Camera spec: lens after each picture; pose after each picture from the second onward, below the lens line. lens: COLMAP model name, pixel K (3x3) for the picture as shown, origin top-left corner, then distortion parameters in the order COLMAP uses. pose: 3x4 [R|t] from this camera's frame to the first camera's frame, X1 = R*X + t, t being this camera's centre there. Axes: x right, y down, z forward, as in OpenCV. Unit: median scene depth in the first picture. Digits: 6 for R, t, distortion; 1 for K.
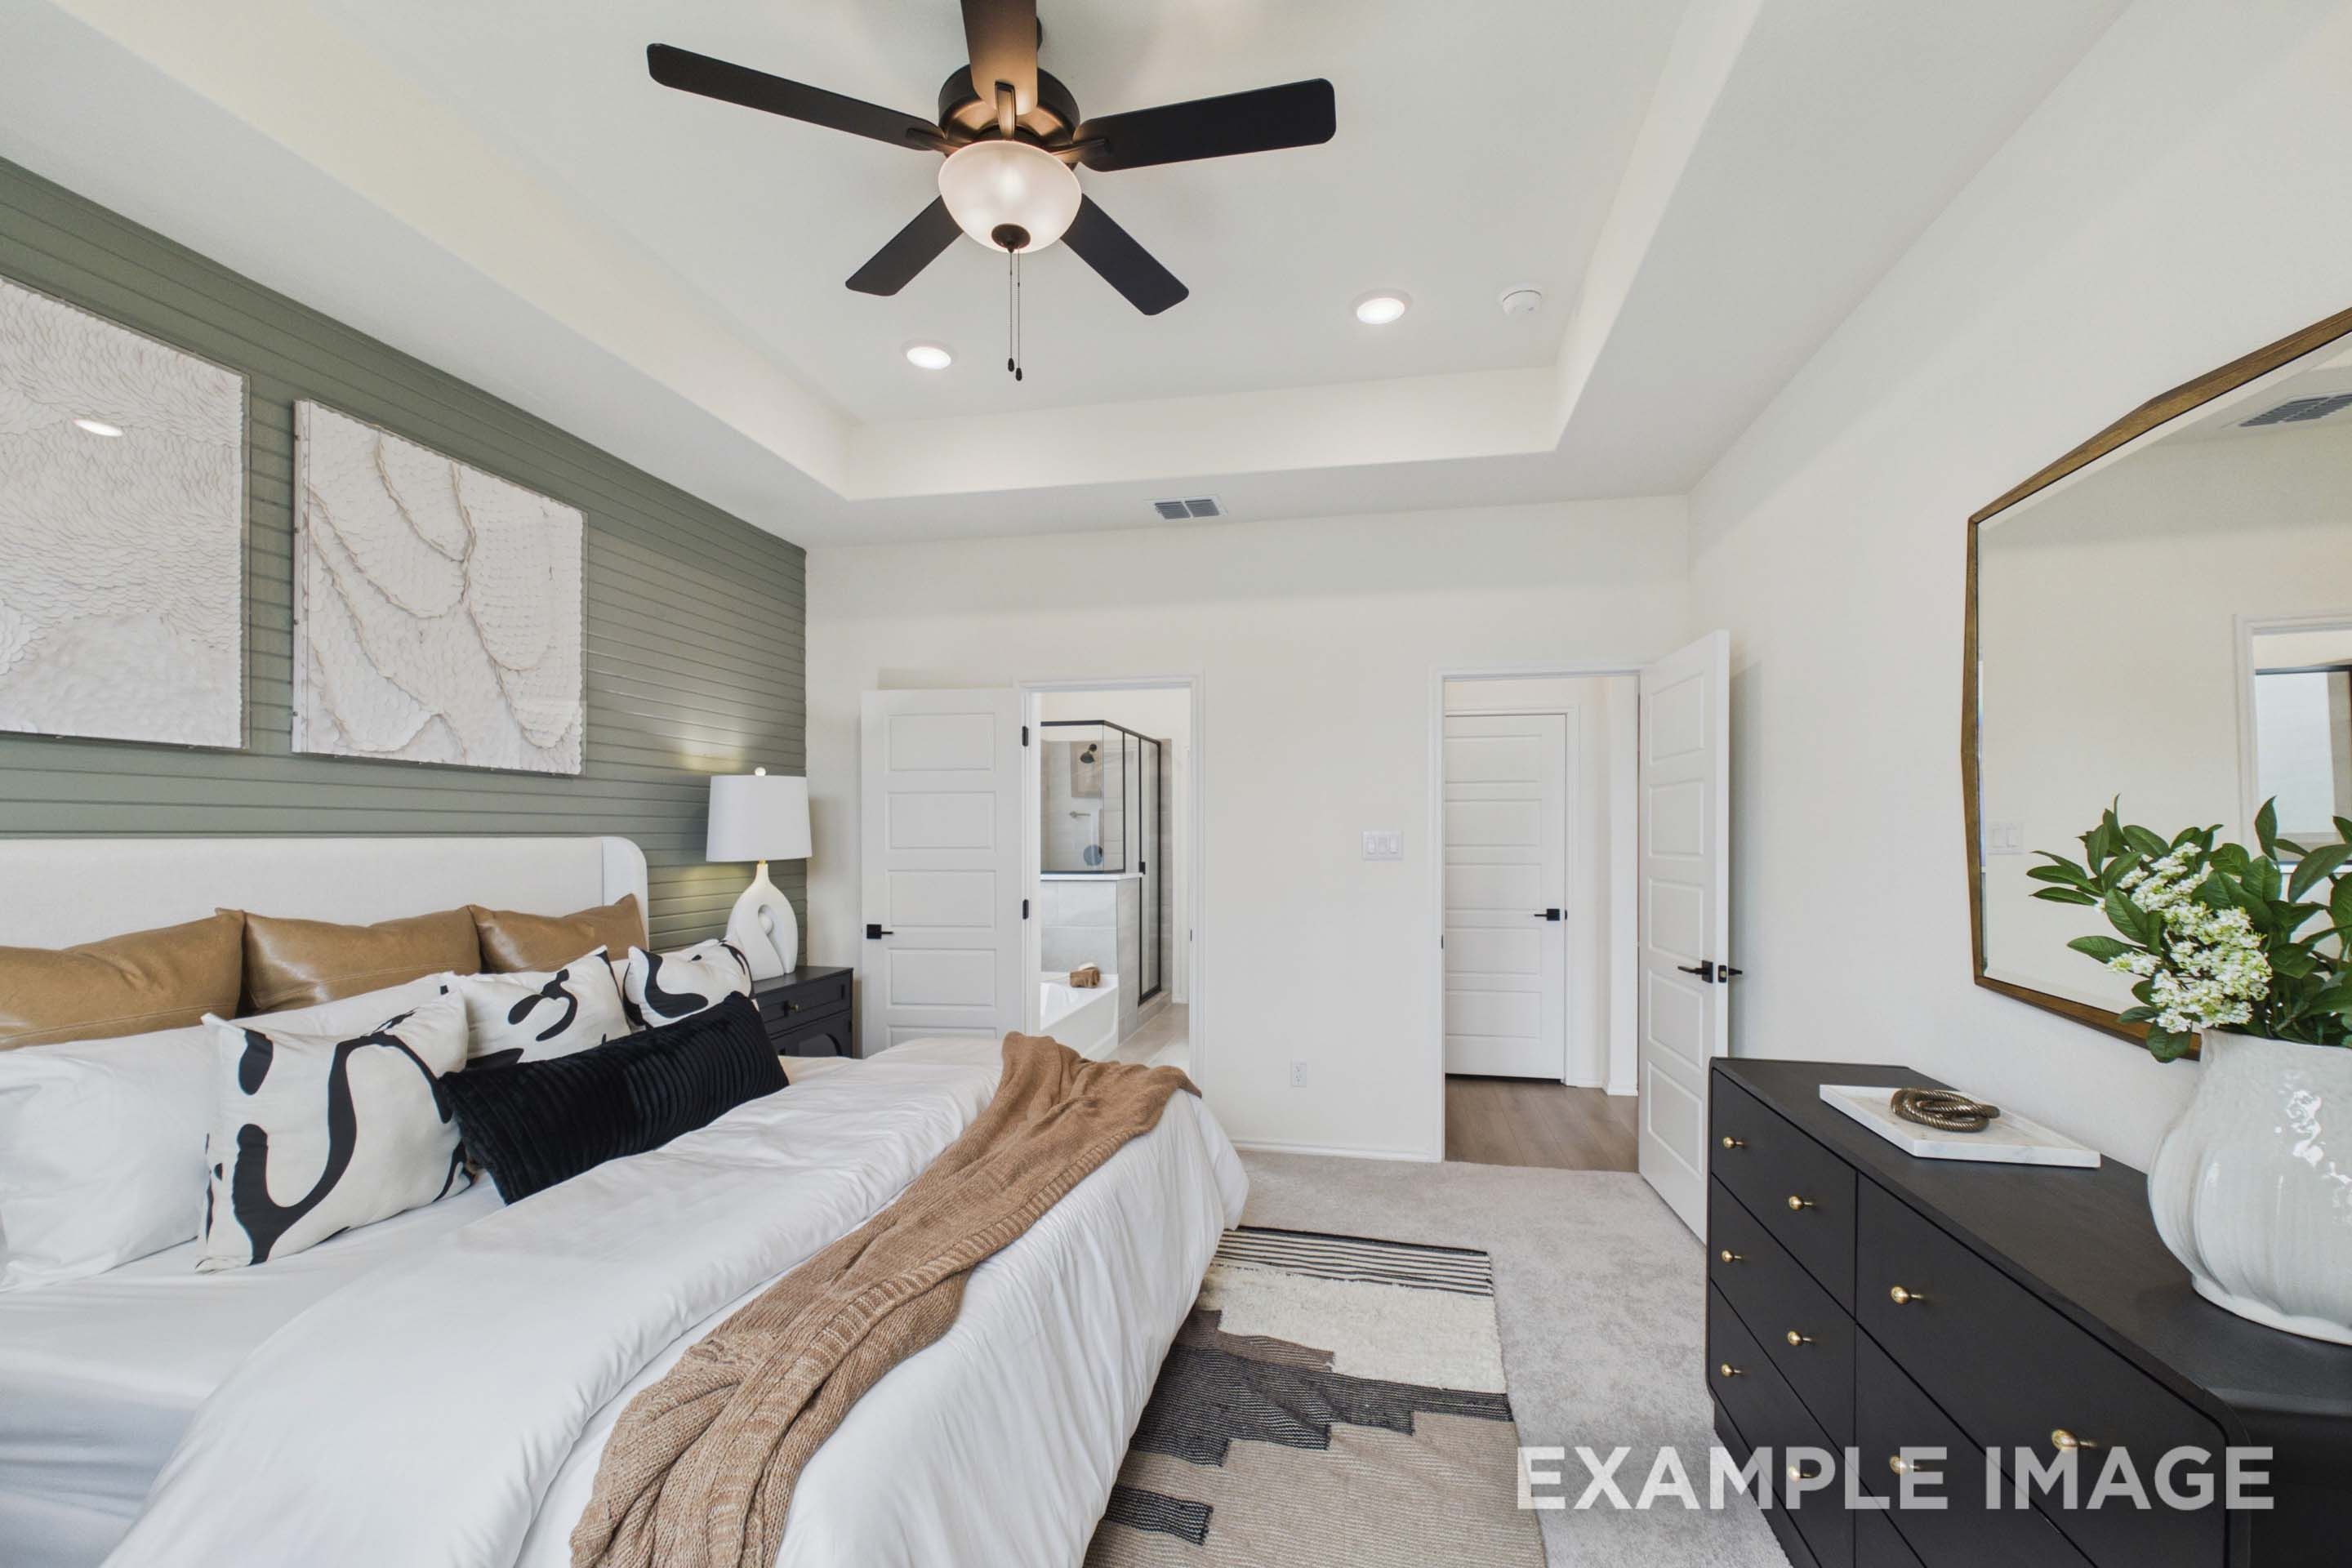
lens RADIAL K [[995.4, 0, 1167.1], [0, 995.4, 798.1], [0, 0, 1]] dist [0.003509, -0.000609]
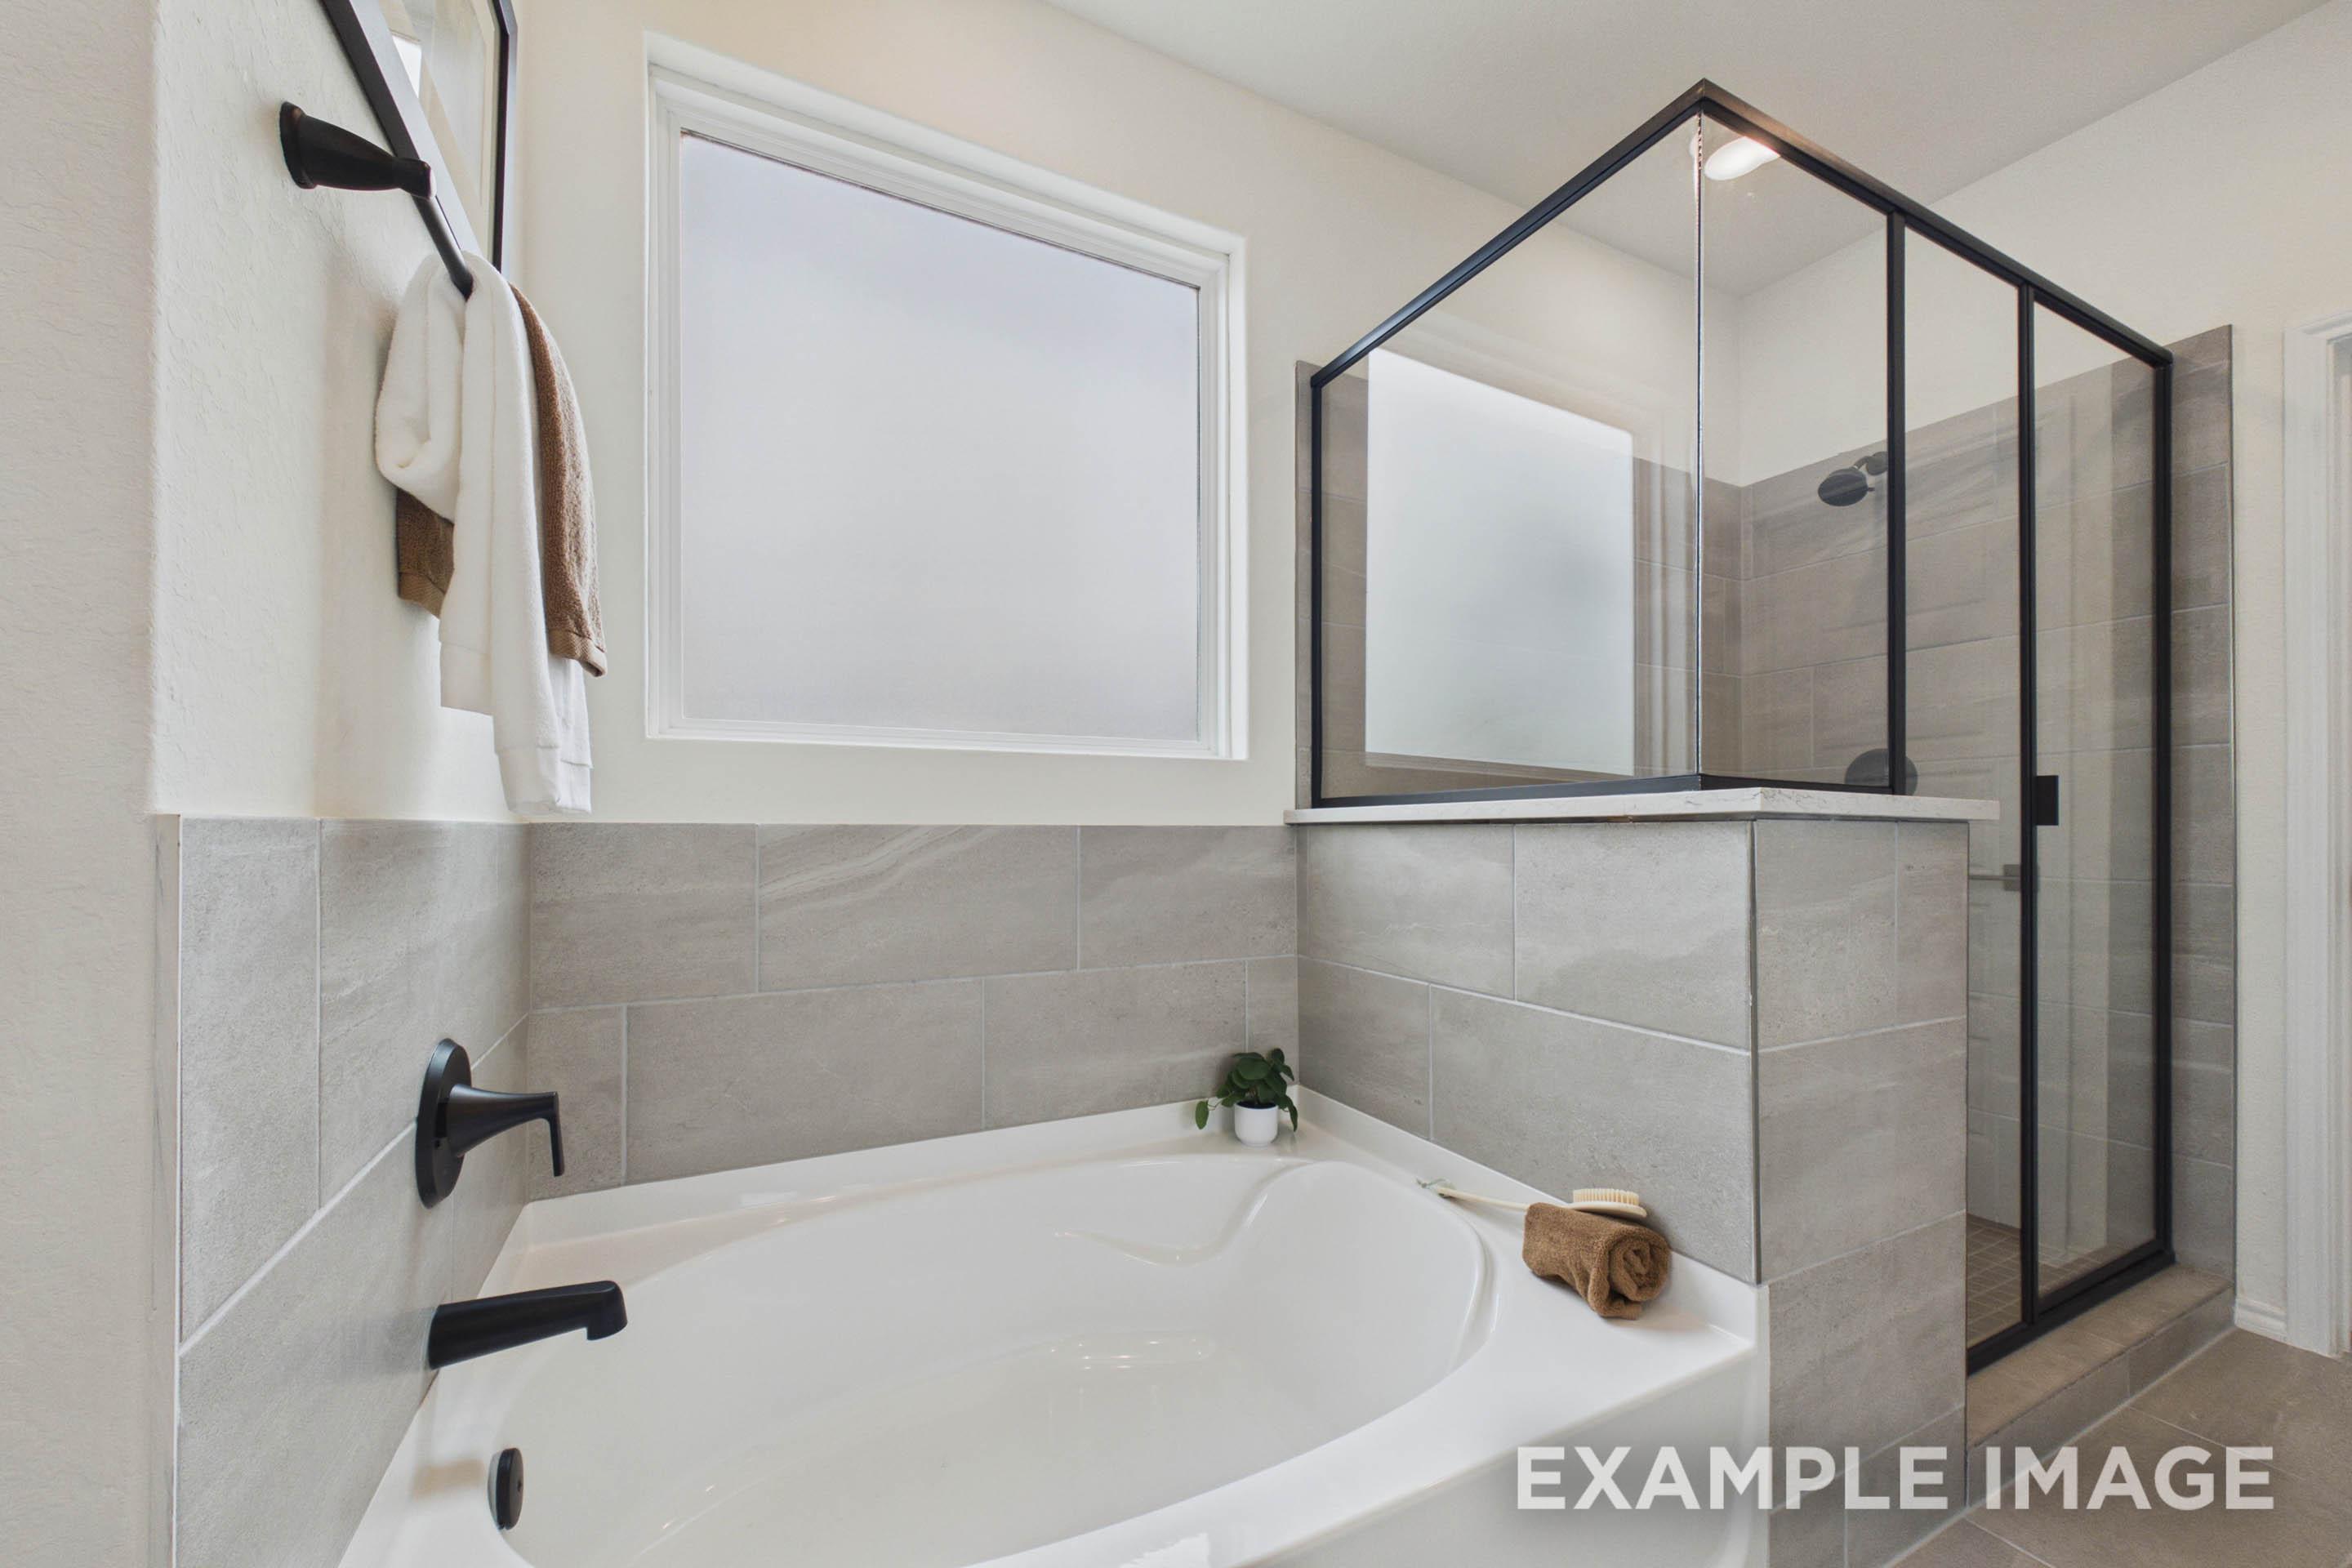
lens RADIAL K [[900.7, 0, 1174.7], [0, 900.7, 828.0], [0, 0, 1]] dist [-0.001812, -0.000399]
pose [[0.626942, -0.001804, -0.779064, 0.013956], [0.026514, 0.999467, 0.019023, 0.062594], [0.778614, -0.032582, 0.626656, 0.637348]]
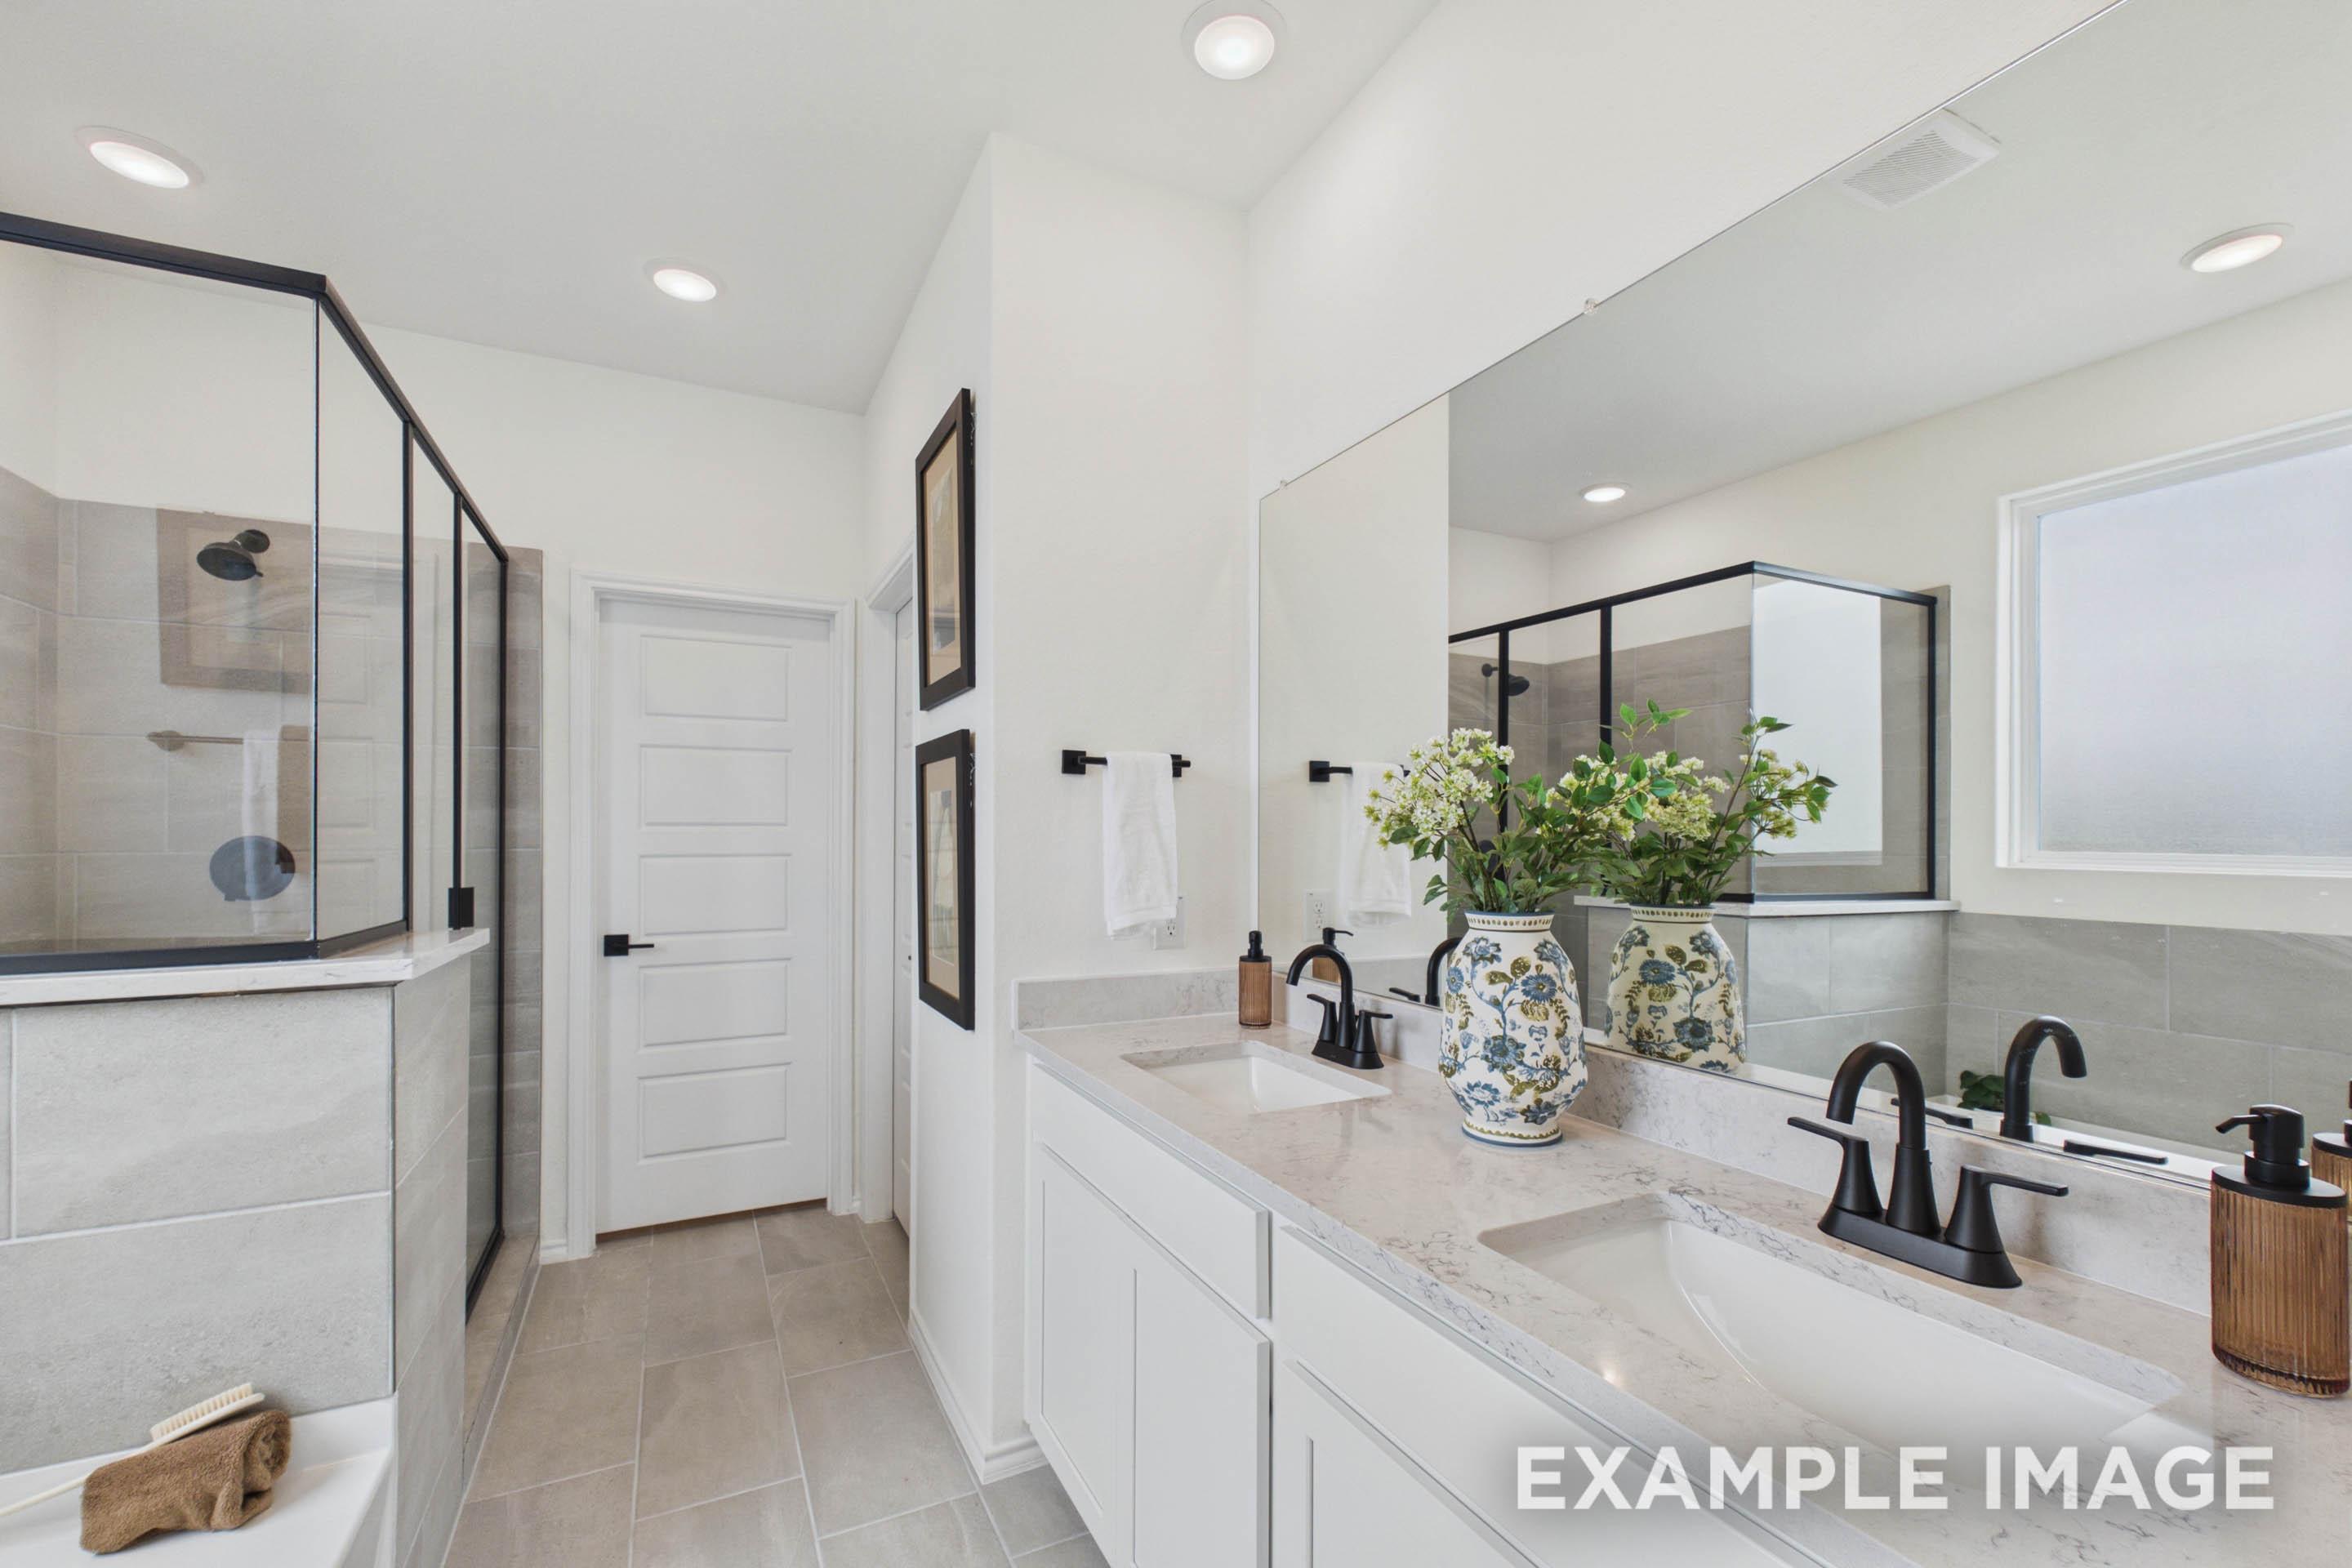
lens RADIAL K [[995.4, 0, 1173.6], [0, 995.4, 804.8], [0, 0, 1]] dist [0.003509, -0.000609]
pose [[0.781811, 0.011180, 0.623415, -0.042926], [-0.018284, 0.999820, 0.004999, 0.029765], [-0.623247, -0.015306, 0.781875, 0.567936]]
